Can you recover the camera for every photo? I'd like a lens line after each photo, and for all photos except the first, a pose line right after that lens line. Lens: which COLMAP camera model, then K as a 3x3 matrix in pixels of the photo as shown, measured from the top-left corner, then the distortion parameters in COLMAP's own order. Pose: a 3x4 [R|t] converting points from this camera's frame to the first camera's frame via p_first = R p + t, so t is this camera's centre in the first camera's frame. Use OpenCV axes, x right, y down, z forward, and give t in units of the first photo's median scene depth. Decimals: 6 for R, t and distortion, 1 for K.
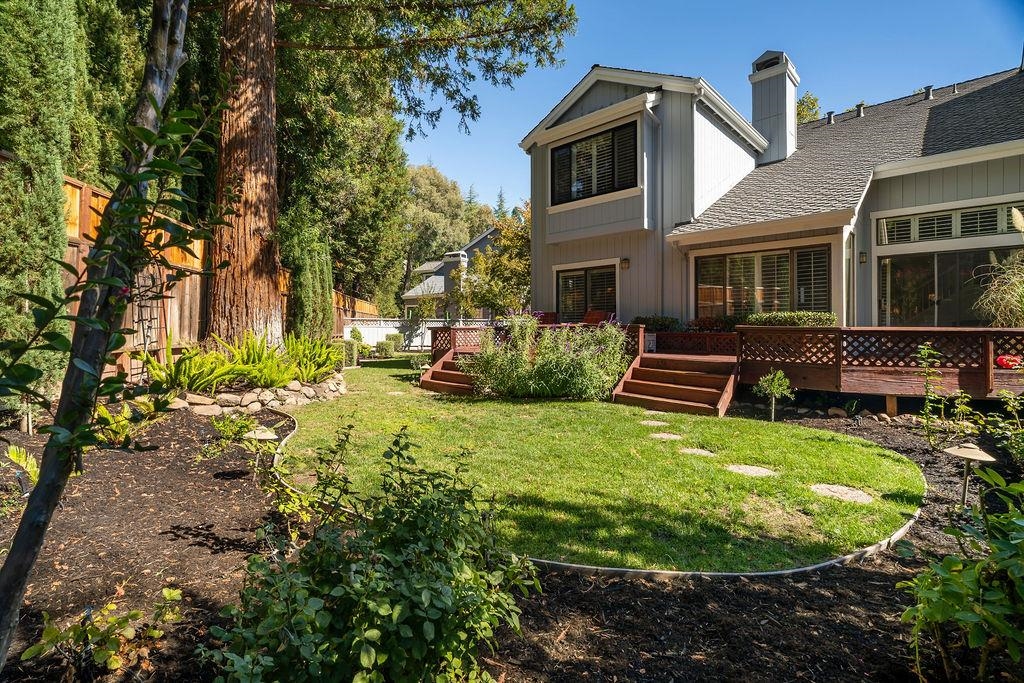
lens RADIAL K [[466.5, 0, 505.5], [0, 466.5, 334.0], [0, 0, 1]] dist [-0.014143, 0.000034]
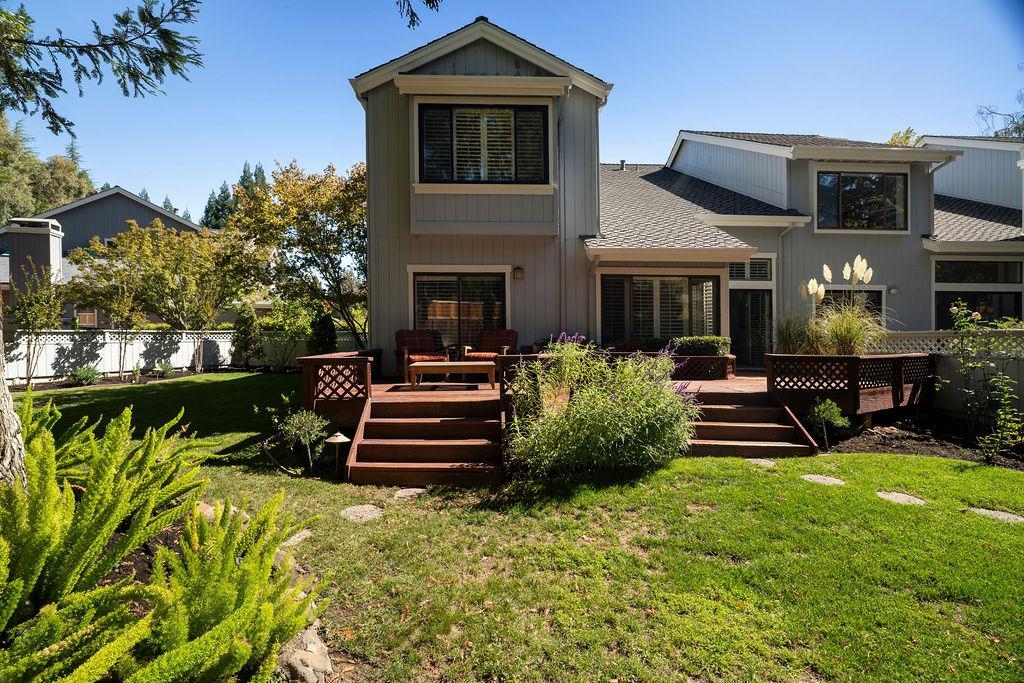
lens RADIAL K [[466.5, 0, 513.6], [0, 466.5, 340.9], [0, 0, 1]] dist [-0.014143, 0.000034]
pose [[0.700320, -0.005153, 0.713811, -0.336136], [0.008160, 0.999966, -0.000786, -0.029119], [-0.713783, 0.006375, 0.700338, 0.416031]]
